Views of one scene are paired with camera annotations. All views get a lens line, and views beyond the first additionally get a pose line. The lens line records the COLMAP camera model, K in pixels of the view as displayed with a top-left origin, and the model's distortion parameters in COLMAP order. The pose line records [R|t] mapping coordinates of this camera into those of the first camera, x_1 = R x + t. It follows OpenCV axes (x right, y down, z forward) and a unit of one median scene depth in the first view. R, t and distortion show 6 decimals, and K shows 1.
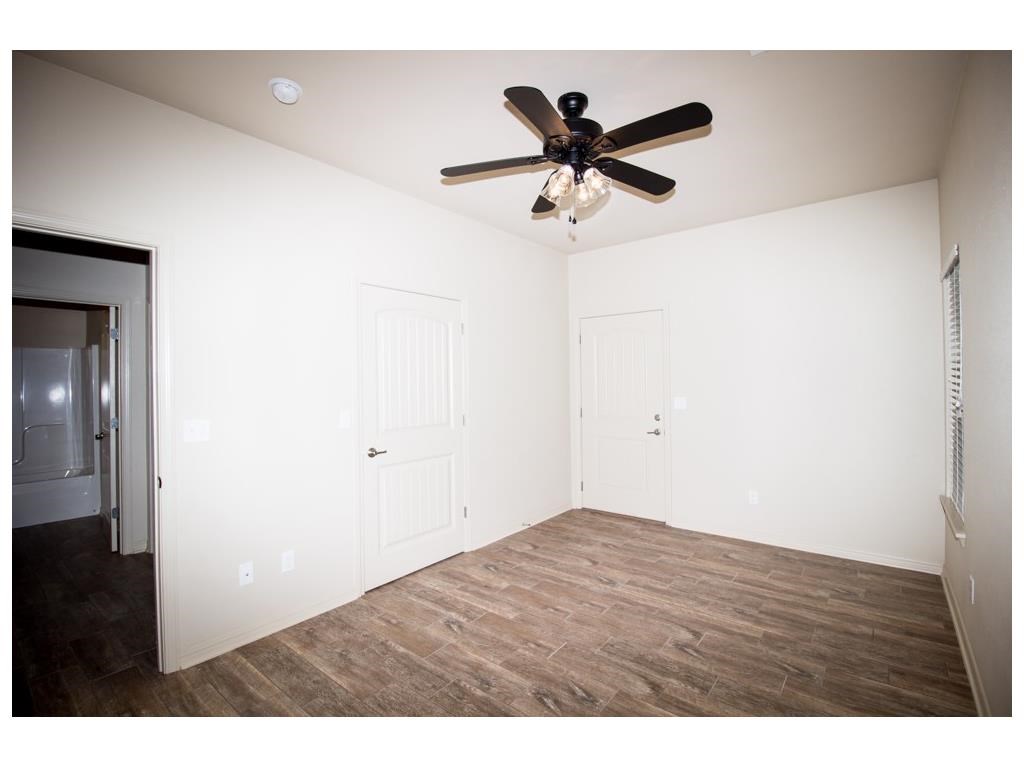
lens RADIAL K [[458.1, 0, 522.7], [0, 458.1, 382.0], [0, 0, 1]] dist [0.017887, -0.016784]
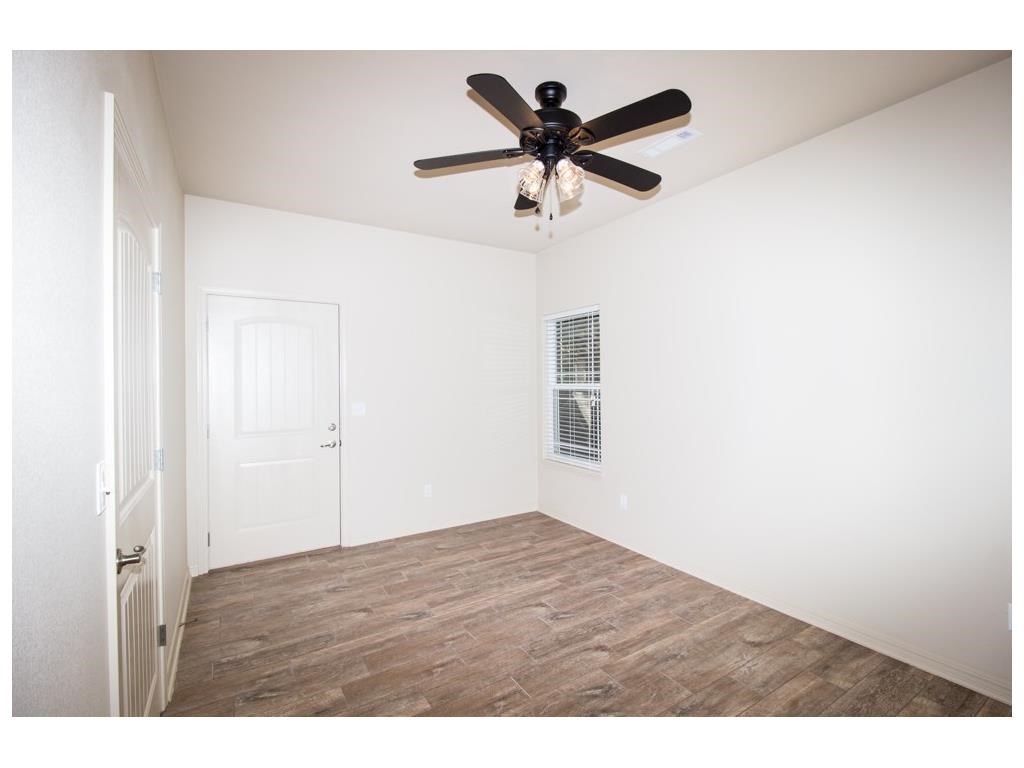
lens RADIAL K [[458.1, 0, 522.7], [0, 458.1, 382.0], [0, 0, 1]] dist [0.017887, -0.016784]
pose [[0.336153, 0.010357, 0.941750, -0.562698], [0.003266, 0.999921, -0.012162, 0.005753], [-0.941802, 0.007164, 0.336093, 0.513488]]
